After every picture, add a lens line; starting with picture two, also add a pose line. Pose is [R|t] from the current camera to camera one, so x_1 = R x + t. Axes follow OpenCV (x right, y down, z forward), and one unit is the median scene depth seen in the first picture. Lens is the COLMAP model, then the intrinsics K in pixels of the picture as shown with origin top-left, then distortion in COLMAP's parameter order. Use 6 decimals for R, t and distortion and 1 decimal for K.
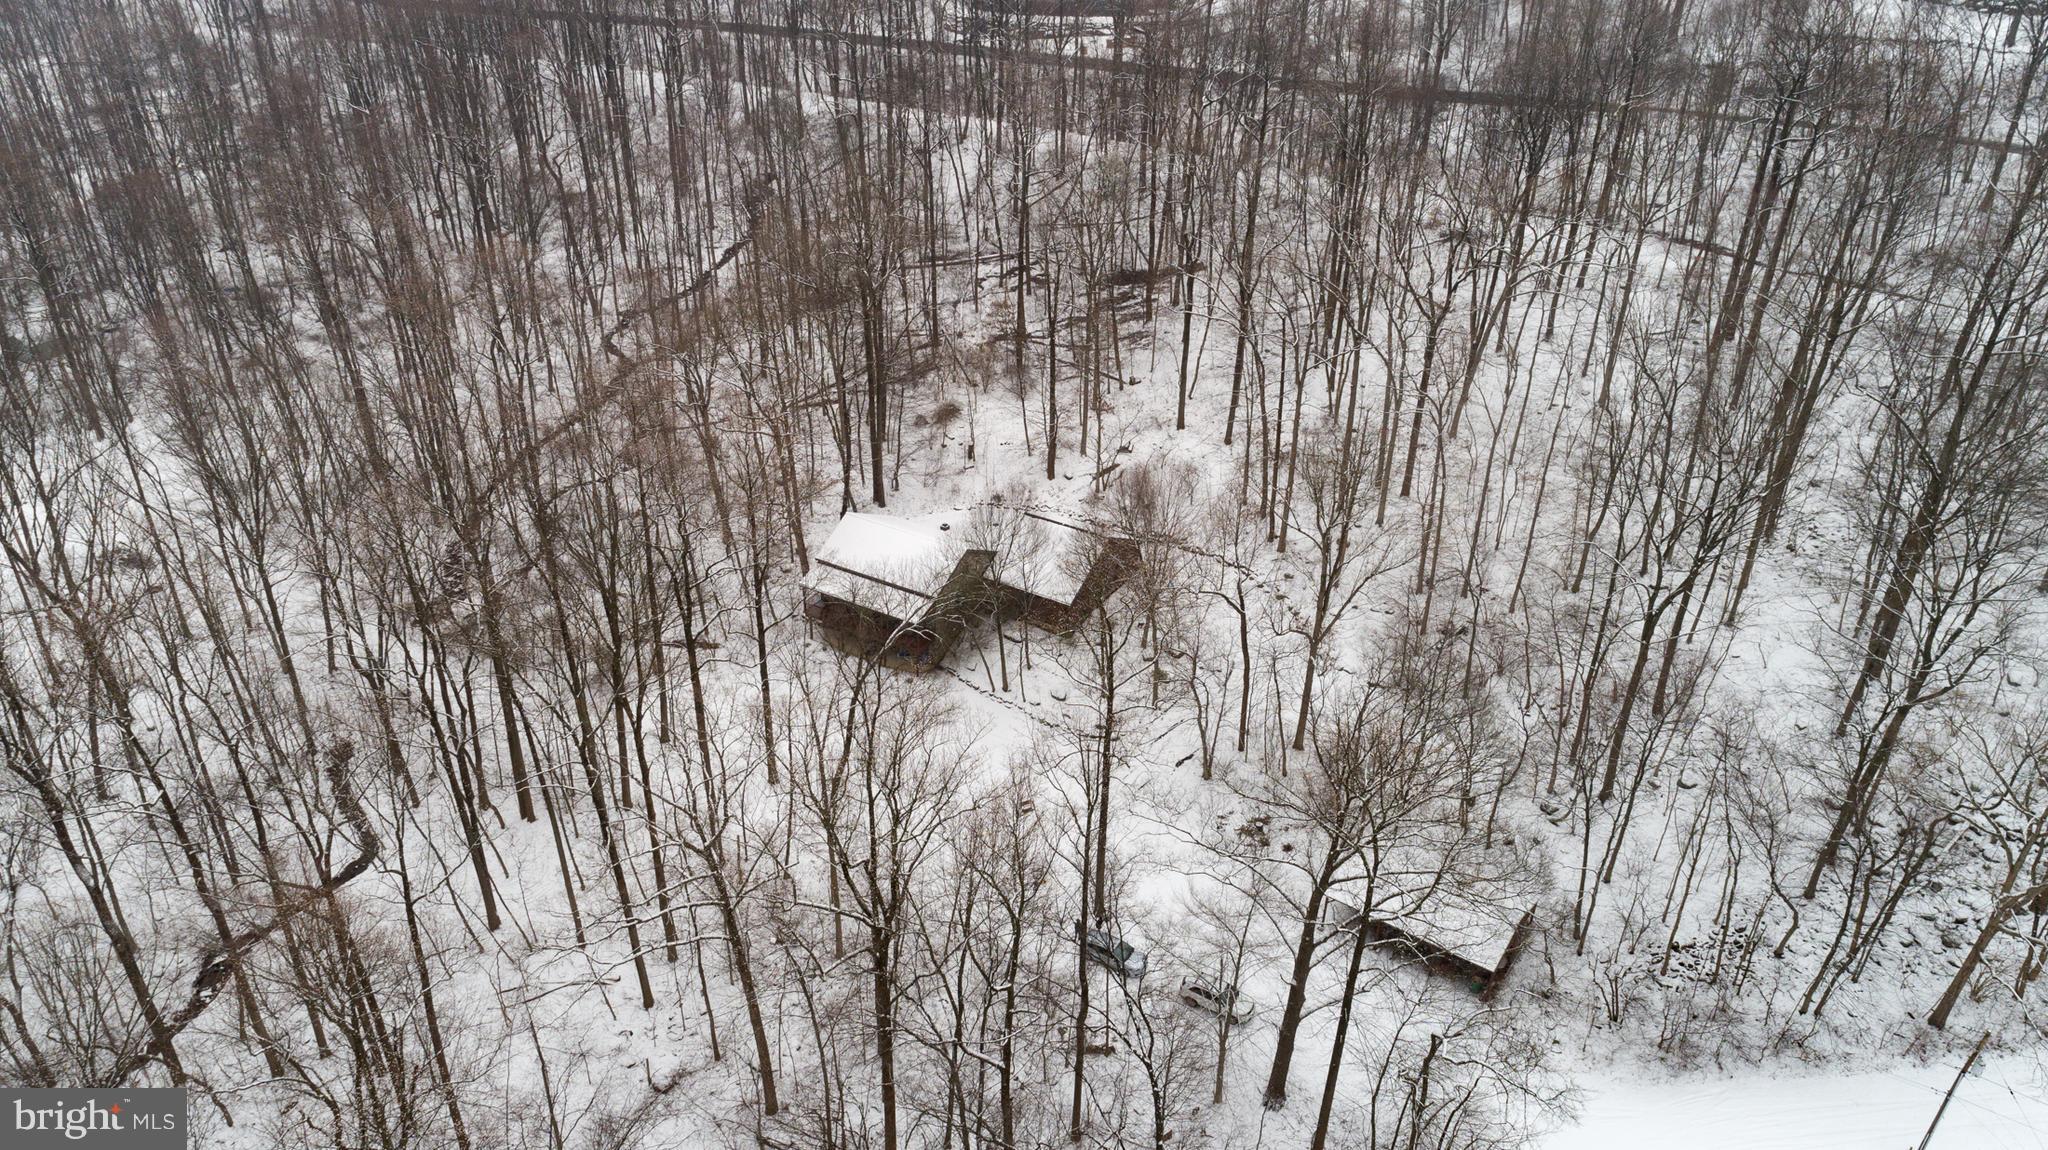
lens RADIAL K [[1383.3, 0, 1014.3], [0, 1383.3, 572.6], [0, 0, 1]] dist [0.015541, 0.003027]
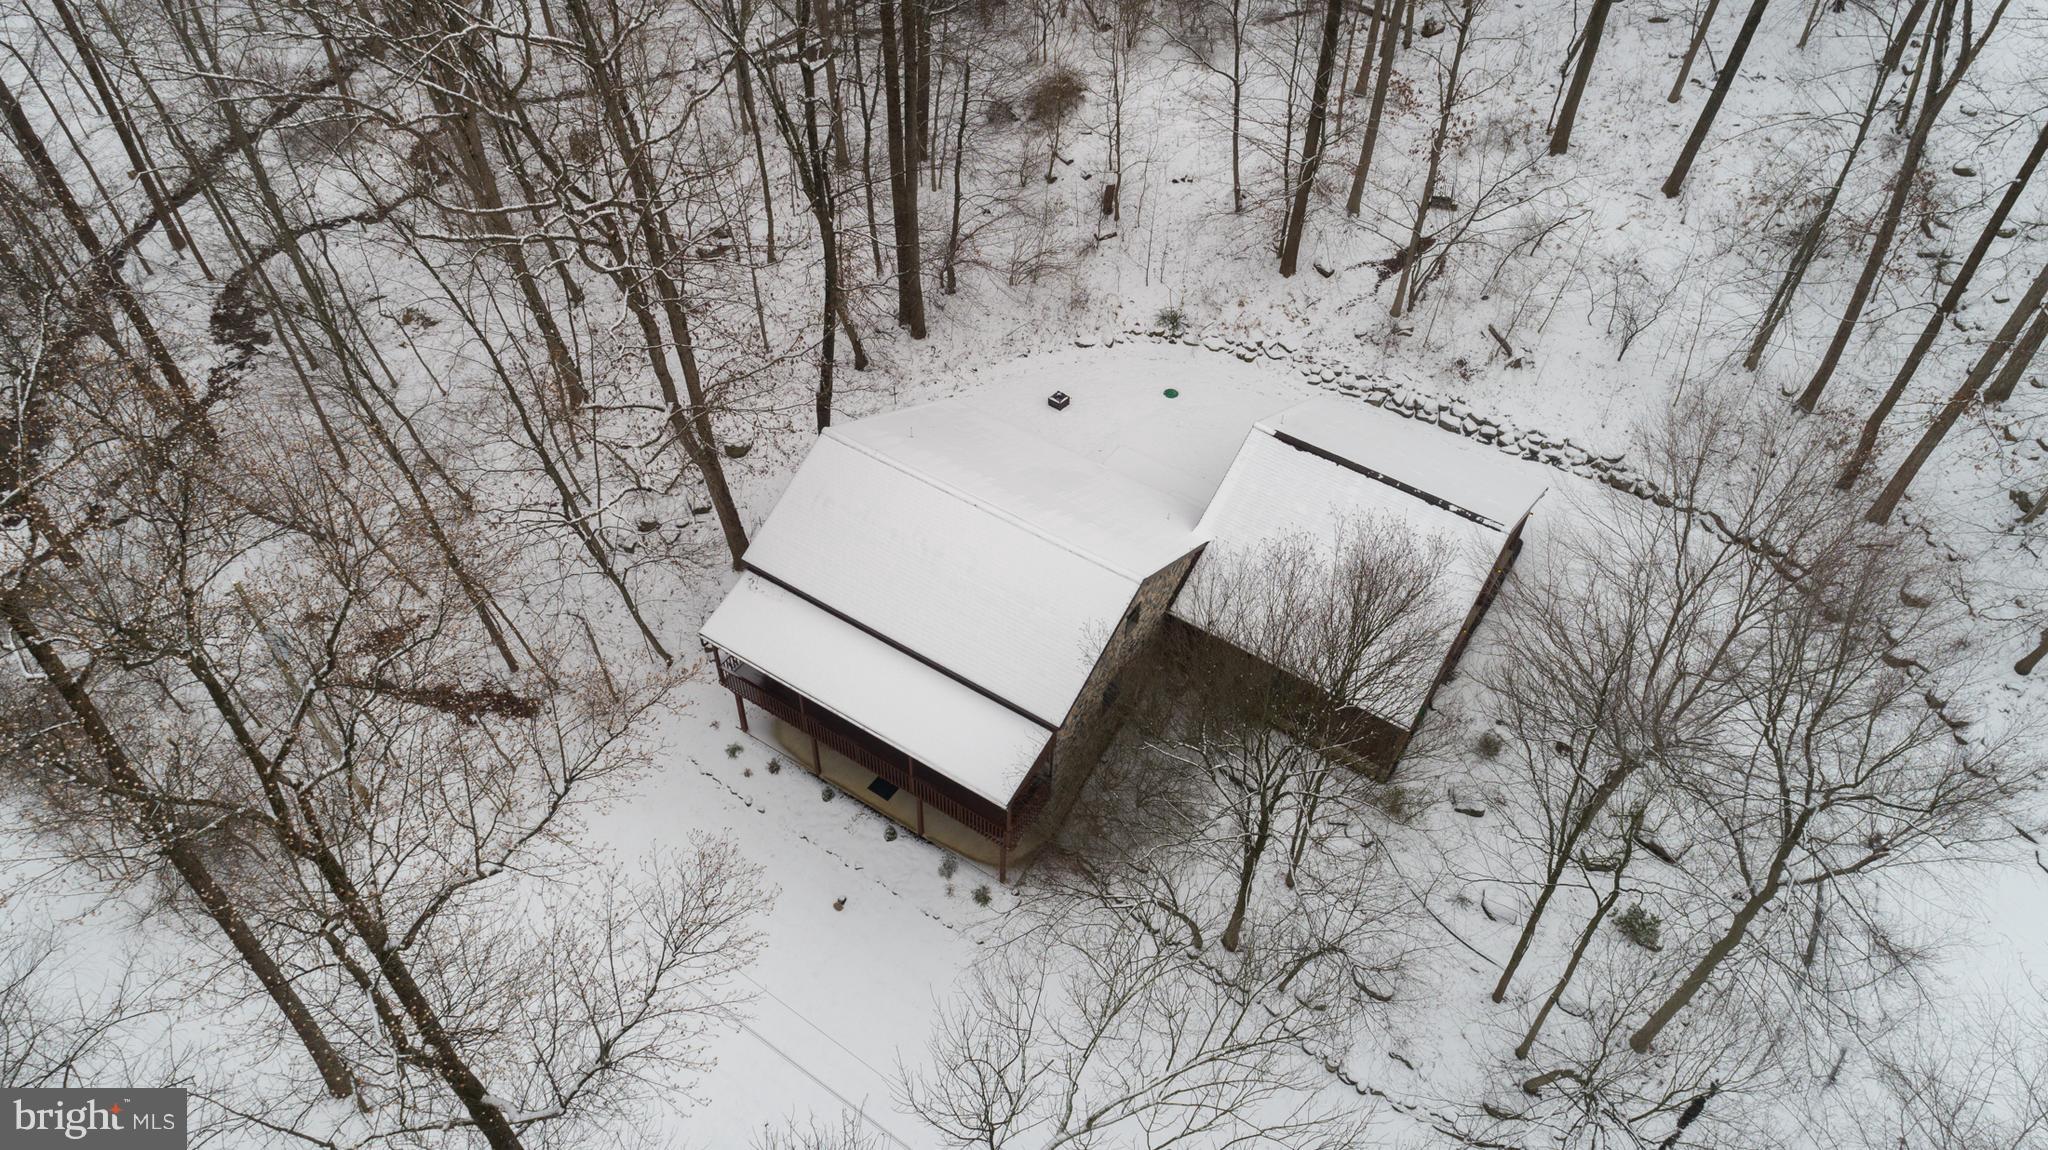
lens RADIAL K [[1383.3, 0, 1014.3], [0, 1383.3, 572.6], [0, 0, 1]] dist [0.015541, 0.003027]
pose [[0.999139, 0.033437, -0.024548, -0.047982], [-0.025127, 0.958734, 0.283193, -0.097943], [0.033005, -0.282332, 0.958749, 0.517960]]
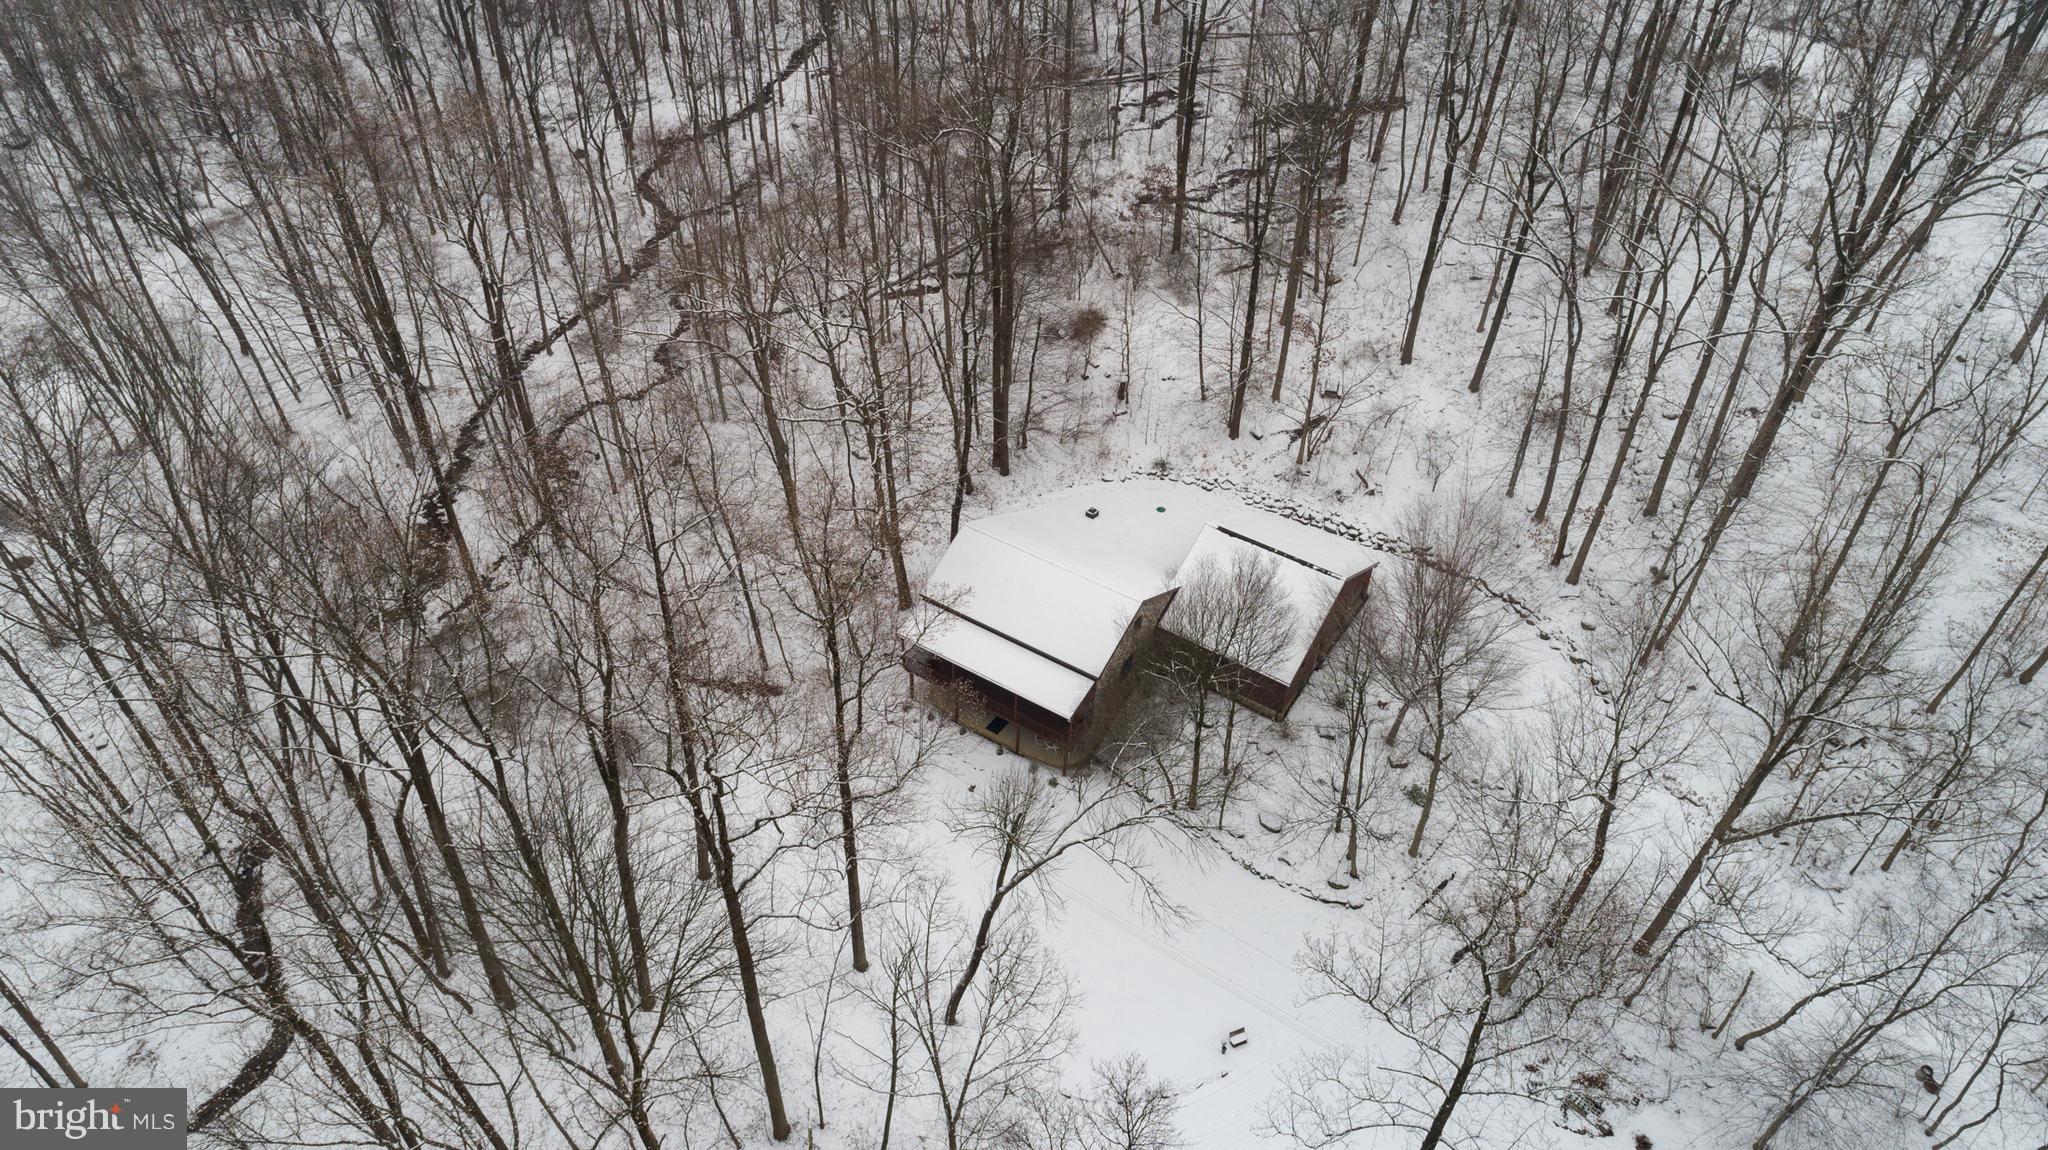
lens RADIAL K [[1359.2, 0, 1027.7], [0, 1359.2, 529.8], [0, 0, 1]] dist [0.027343, 0.000104]
pose [[0.998964, 0.035827, -0.028056, -0.059174], [-0.031290, 0.988467, 0.148169, -0.119869], [0.033041, -0.147138, 0.988564, 0.270002]]
